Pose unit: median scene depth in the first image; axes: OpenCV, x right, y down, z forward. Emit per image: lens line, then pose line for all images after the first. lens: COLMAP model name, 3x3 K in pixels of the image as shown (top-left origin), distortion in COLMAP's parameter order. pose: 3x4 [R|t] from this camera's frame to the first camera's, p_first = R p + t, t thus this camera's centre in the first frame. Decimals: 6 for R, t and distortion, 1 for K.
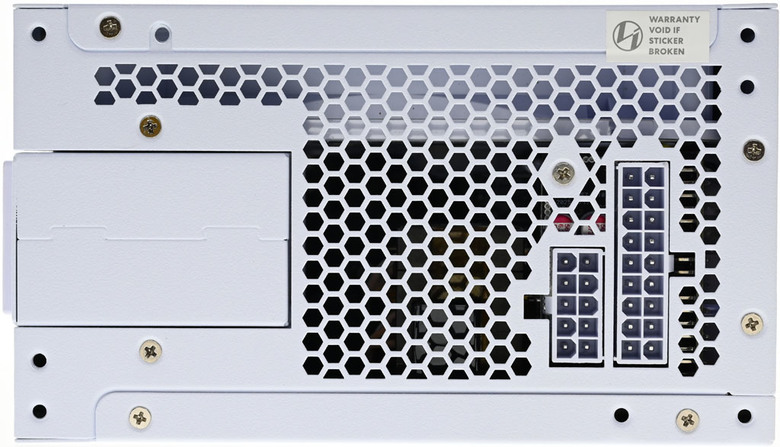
lens RADIAL K [[1111.5, 0, 389.9], [0, 1111.5, 257.4], [0, 0, 1]] dist [-0.002514, 0.034645]
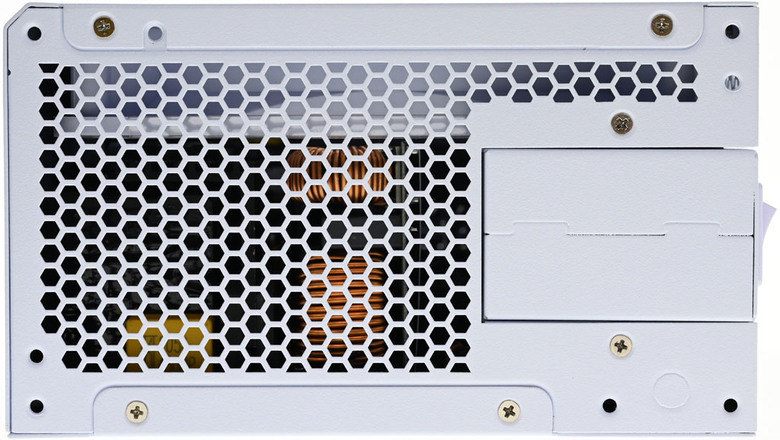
lens RADIAL K [[1096.3, 0, 390.1], [0, 1096.3, 254.1], [0, 0, 1]] dist [0.001089, -0.009110]
pose [[0.999977, -0.005228, 0.004255, 0.105847], [0.005221, 0.999985, 0.001442, 0.000434], [-0.004262, -0.001420, 0.999990, -0.001315]]
